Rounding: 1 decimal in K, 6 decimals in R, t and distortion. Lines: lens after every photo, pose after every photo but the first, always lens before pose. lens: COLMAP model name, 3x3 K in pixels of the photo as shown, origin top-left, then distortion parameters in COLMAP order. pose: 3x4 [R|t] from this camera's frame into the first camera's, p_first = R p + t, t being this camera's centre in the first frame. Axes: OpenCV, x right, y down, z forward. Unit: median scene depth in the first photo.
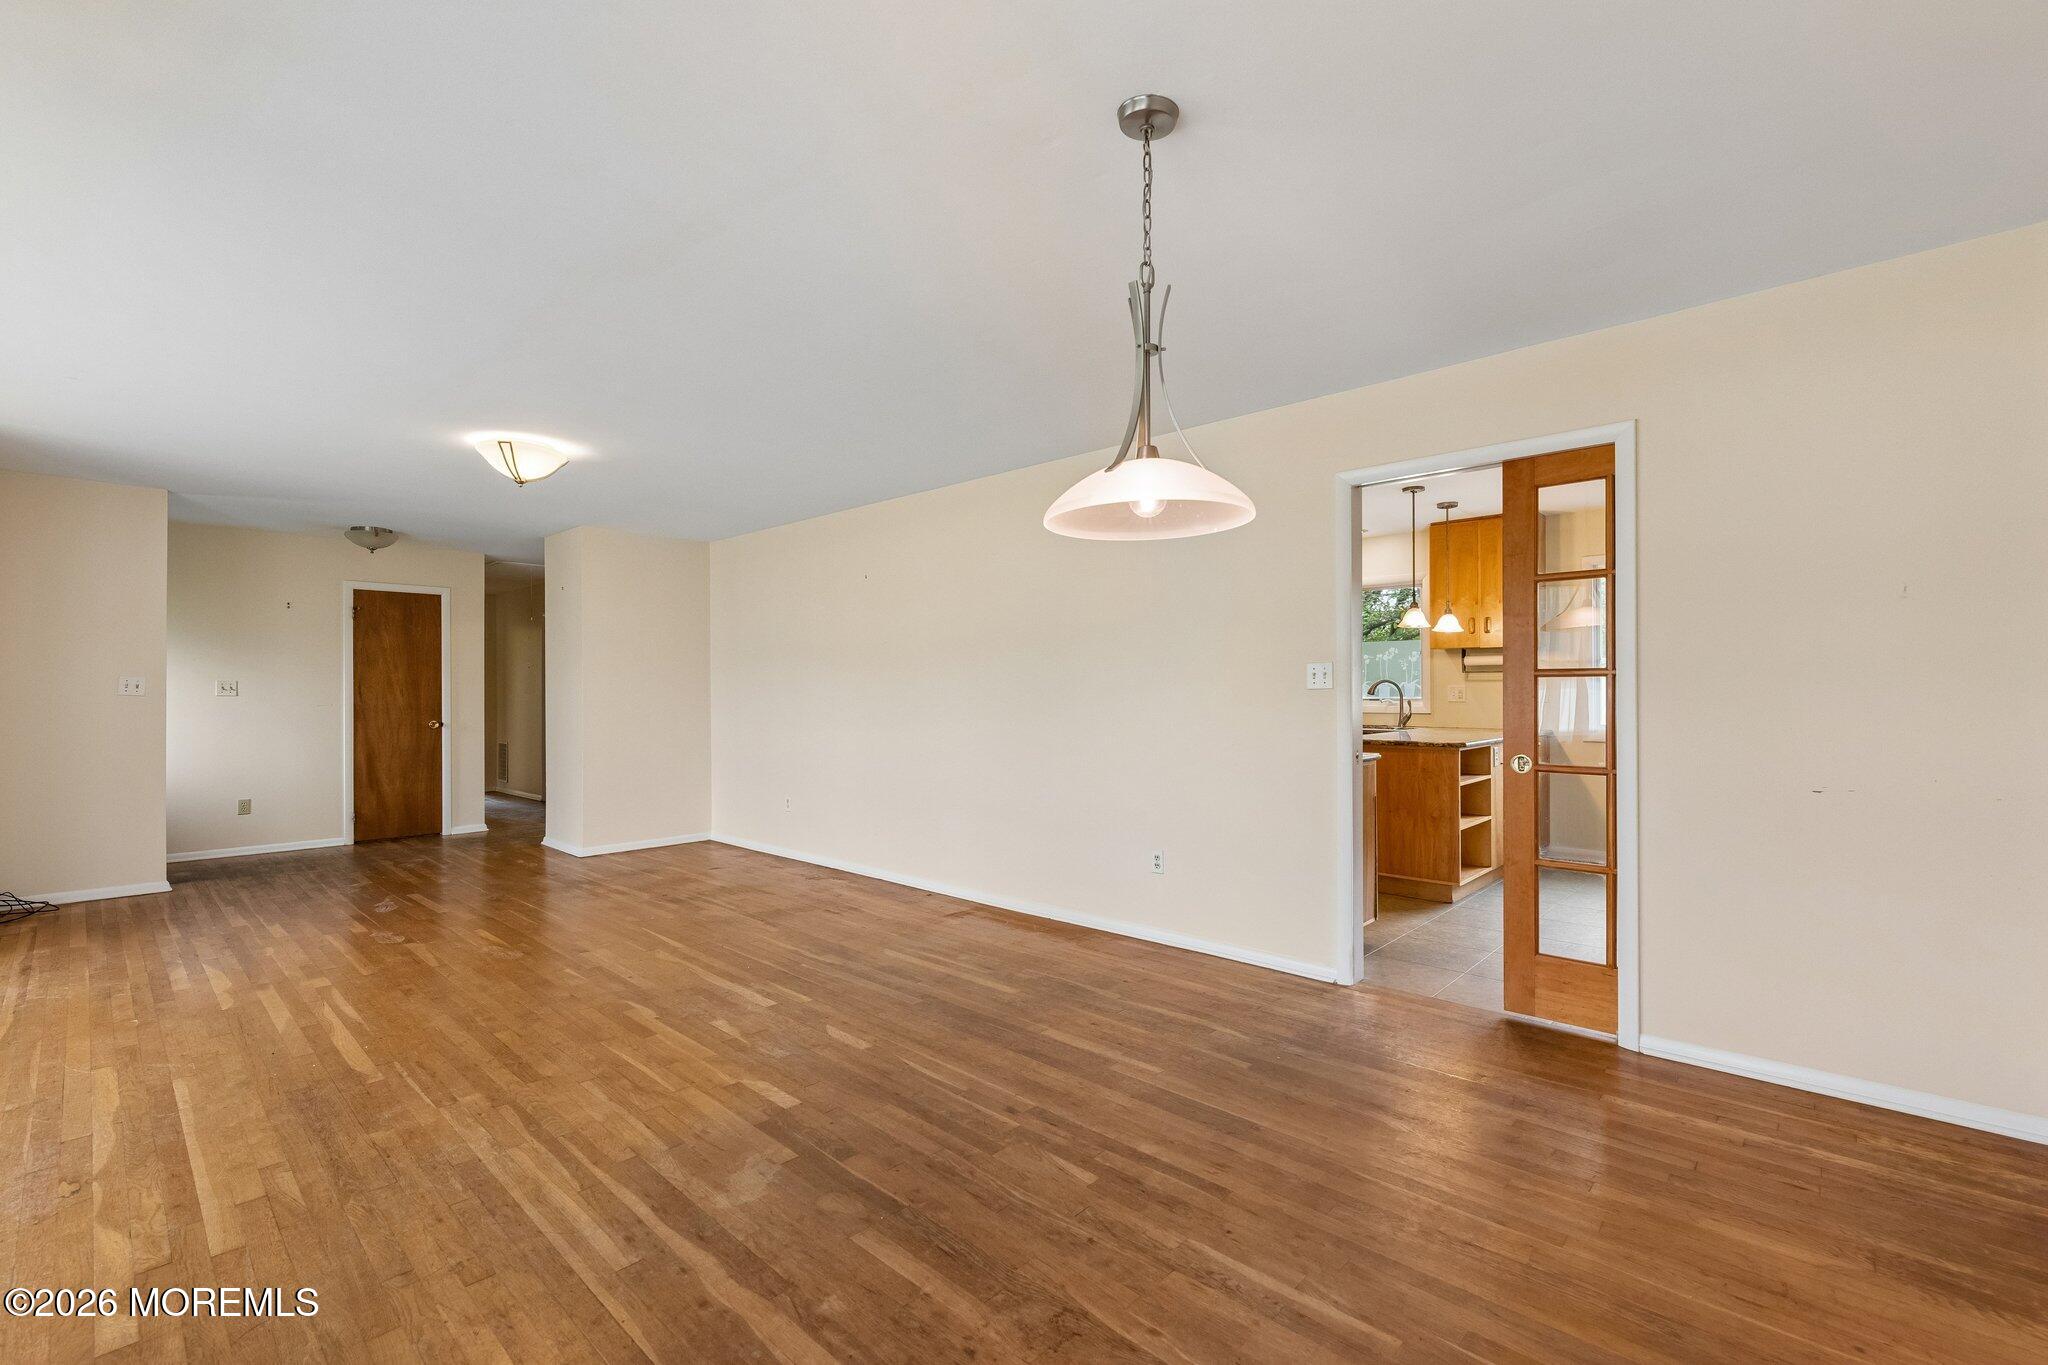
lens RADIAL K [[896.4, 0, 1013.2], [0, 896.4, 680.5], [0, 0, 1]] dist [0.002193, -0.000316]
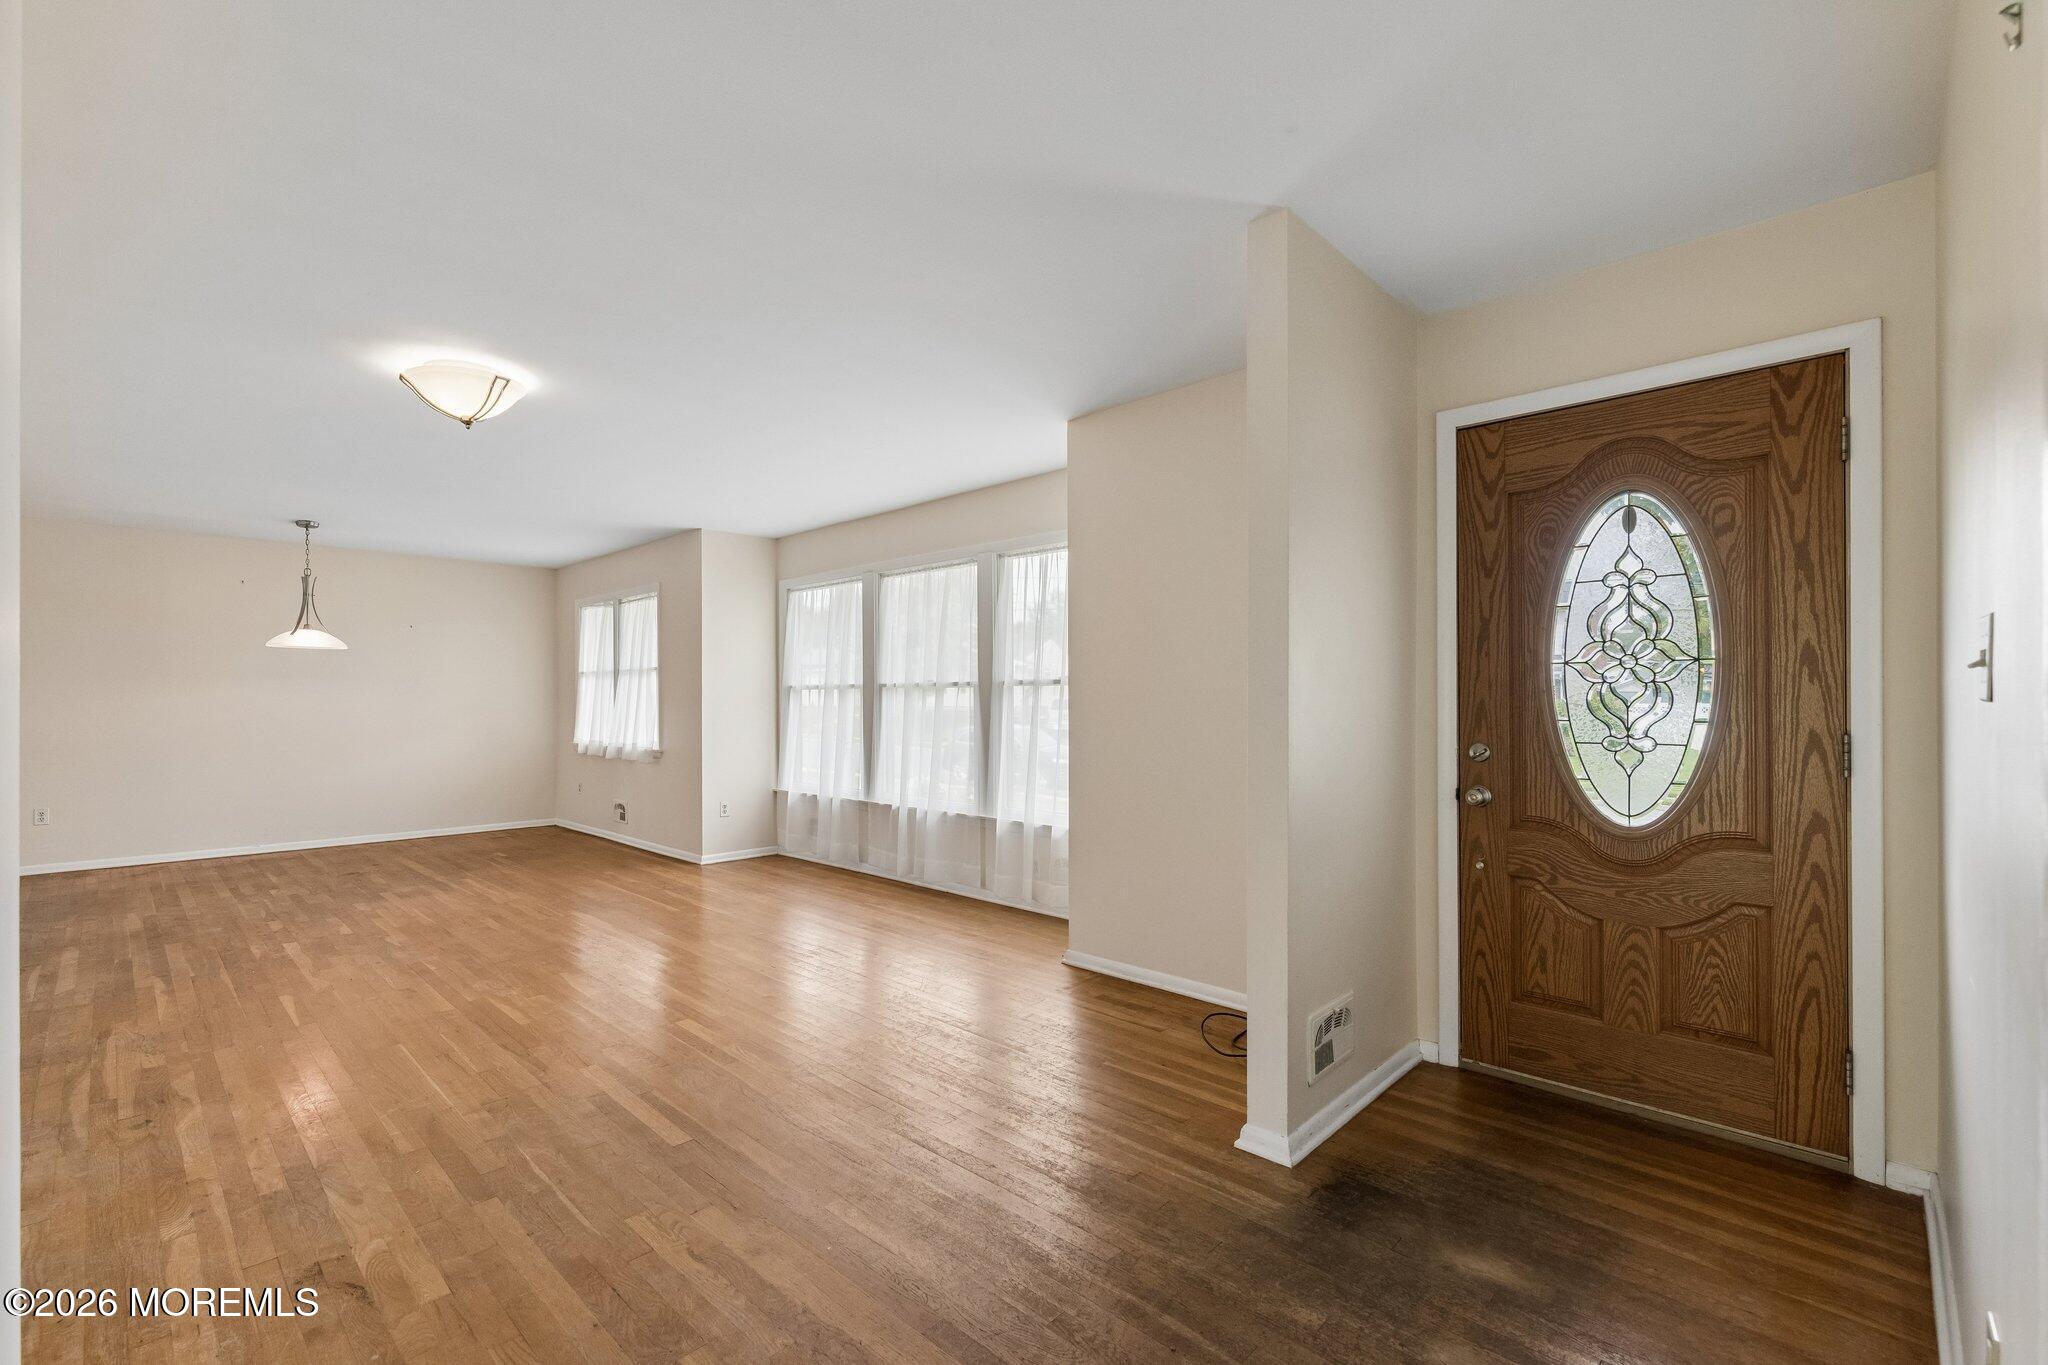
lens RADIAL K [[896.4, 0, 1010.6], [0, 896.4, 697.0], [0, 0, 1]] dist [0.002193, -0.000316]
pose [[-0.999789, 0.006662, 0.019434, -1.130637], [0.006443, 0.999915, -0.011350, 0.028710], [-0.019508, -0.011223, -0.999747, 1.934060]]
